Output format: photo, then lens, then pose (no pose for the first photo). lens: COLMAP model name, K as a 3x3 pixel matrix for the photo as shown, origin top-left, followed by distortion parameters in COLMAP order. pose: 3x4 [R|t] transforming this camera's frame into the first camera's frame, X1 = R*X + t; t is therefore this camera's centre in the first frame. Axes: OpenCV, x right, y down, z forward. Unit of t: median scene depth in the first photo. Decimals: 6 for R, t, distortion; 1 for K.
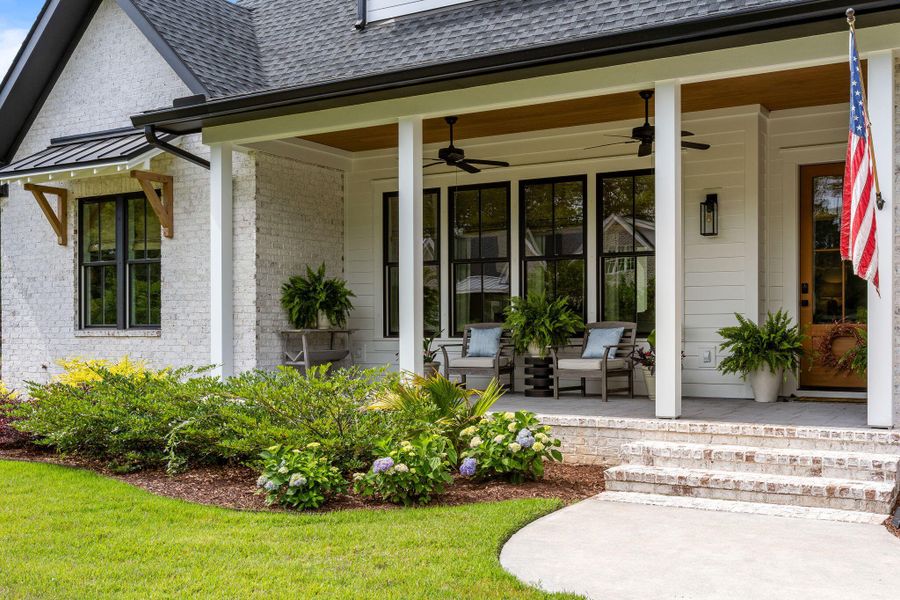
lens RADIAL K [[936.7, 0, 449.9], [0, 936.7, 330.1], [0, 0, 1]] dist [0.002607, 0.002285]
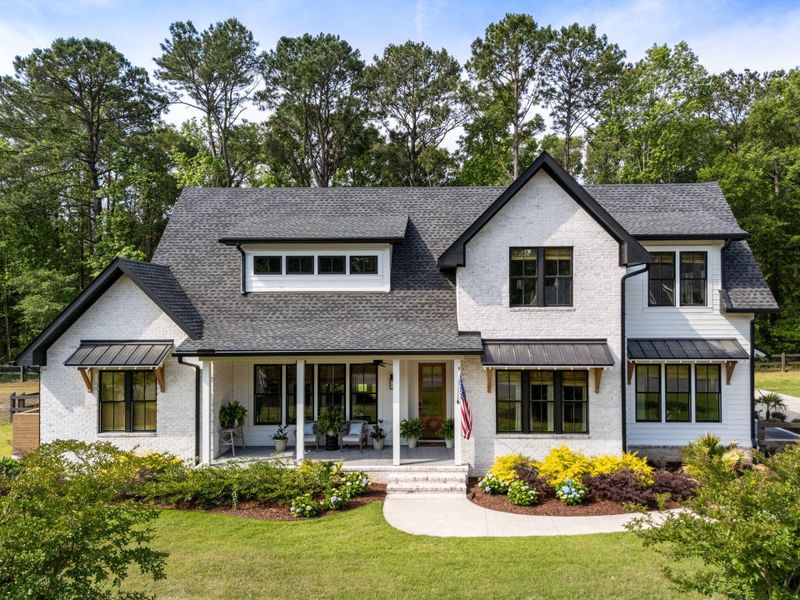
lens RADIAL K [[642.2, 0, 400.0], [0, 642.2, 300.0], [0, 0, 1]] dist [0.043363, -0.001125]
pose [[0.878988, -0.006708, 0.476797, -0.548428], [0.007665, 0.999971, -0.000064, -0.321273], [-0.476783, 0.003711, 0.879013, -0.638751]]
